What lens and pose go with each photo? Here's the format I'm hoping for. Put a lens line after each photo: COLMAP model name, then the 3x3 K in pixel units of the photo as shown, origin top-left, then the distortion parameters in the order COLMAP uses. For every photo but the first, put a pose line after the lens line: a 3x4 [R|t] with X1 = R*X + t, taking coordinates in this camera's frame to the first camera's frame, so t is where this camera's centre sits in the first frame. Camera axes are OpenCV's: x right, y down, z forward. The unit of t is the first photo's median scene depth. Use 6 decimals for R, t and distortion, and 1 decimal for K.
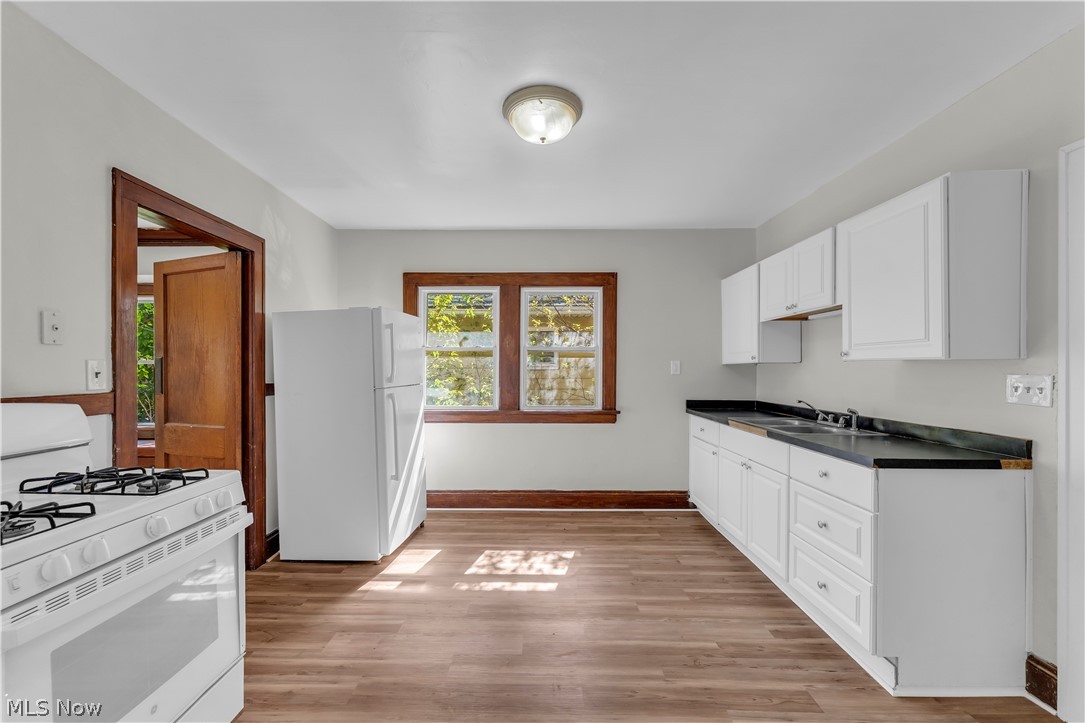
lens RADIAL K [[439.6, 0, 529.7], [0, 439.6, 369.9], [0, 0, 1]] dist [0.000270, 0.000014]
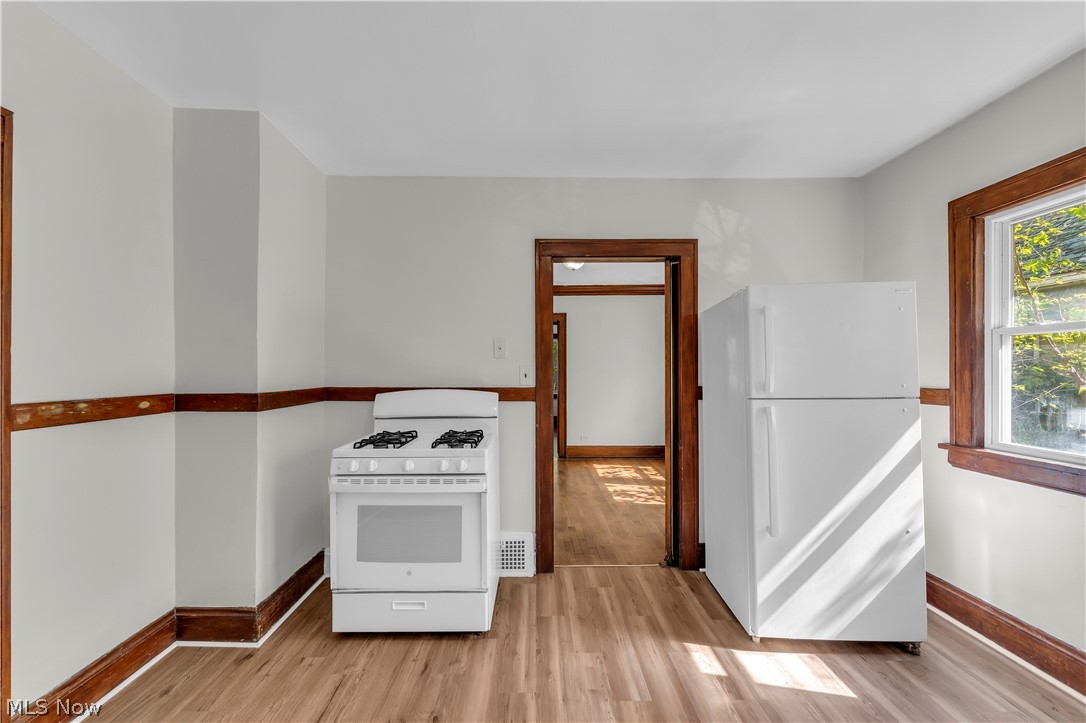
lens RADIAL K [[447.5, 0, 543.9], [0, 447.5, 366.9], [0, 0, 1]] dist [0.001788, 0.000053]
pose [[0.026901, -0.004070, -0.999630, 0.434940], [-0.000097, 0.999992, -0.004074, -0.009306], [0.999638, 0.000207, 0.026901, 0.714878]]
